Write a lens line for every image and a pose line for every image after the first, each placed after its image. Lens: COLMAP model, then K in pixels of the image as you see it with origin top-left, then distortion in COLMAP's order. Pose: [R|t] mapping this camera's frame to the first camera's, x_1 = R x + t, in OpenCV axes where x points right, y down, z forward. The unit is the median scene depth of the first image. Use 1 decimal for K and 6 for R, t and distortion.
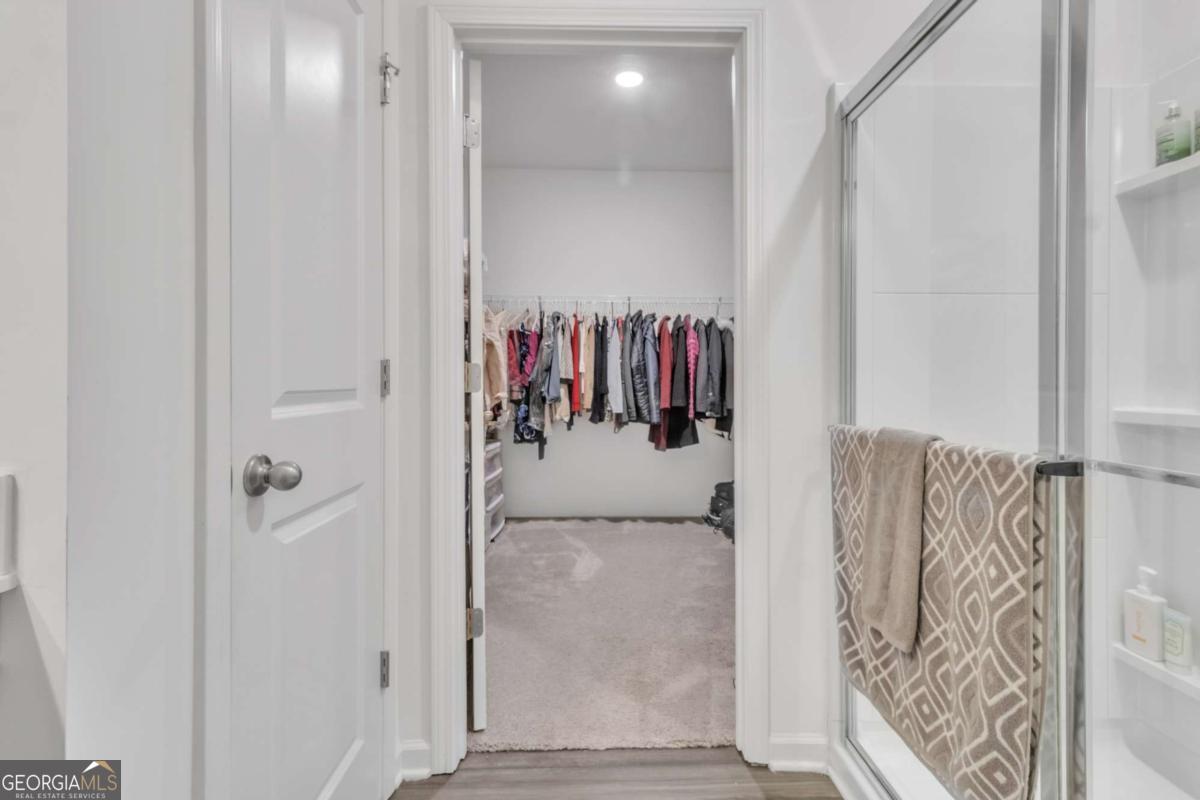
lens RADIAL K [[565.8, 0, 603.3], [0, 565.8, 390.6], [0, 0, 1]] dist [0.006641, -0.000516]
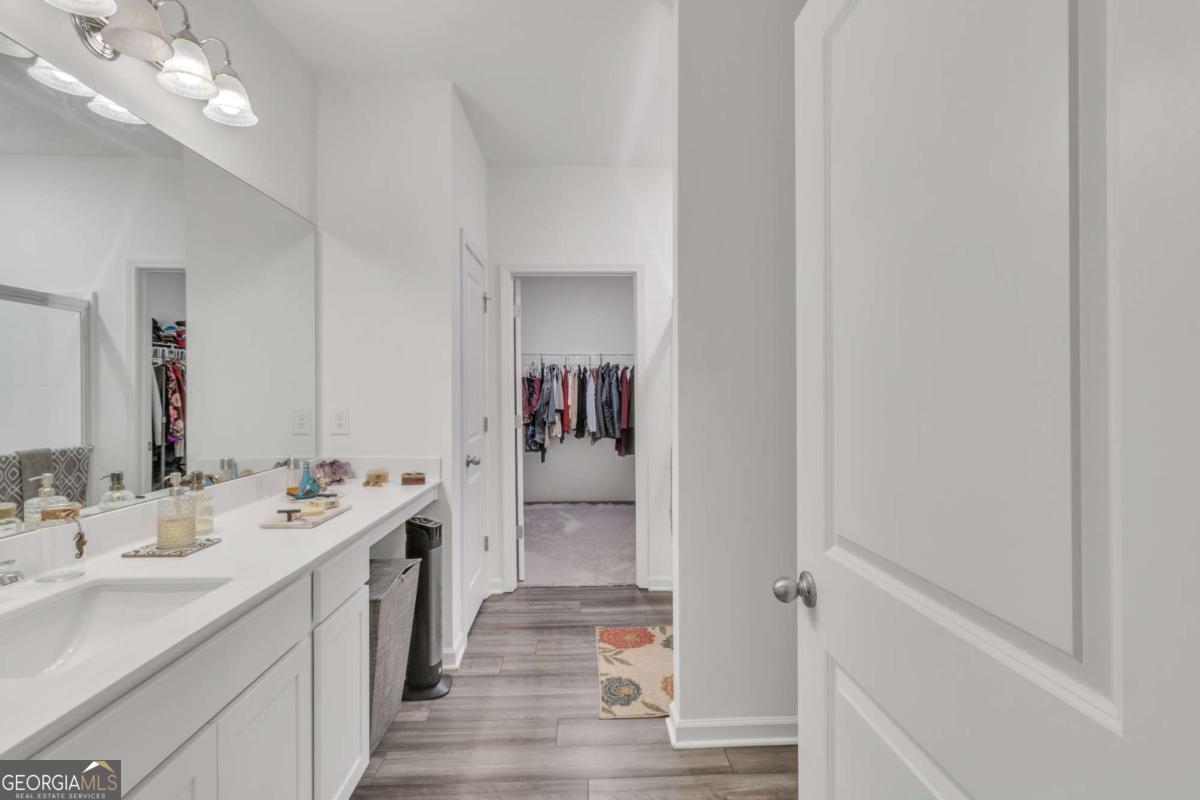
lens RADIAL K [[565.8, 0, 600.4], [0, 565.8, 401.0], [0, 0, 1]] dist [0.006641, -0.000516]
pose [[0.999943, -0.005604, 0.009121, 0.031207], [0.005586, 0.999982, 0.001955, -0.045437], [-0.009132, -0.001904, 0.999956, -0.520111]]
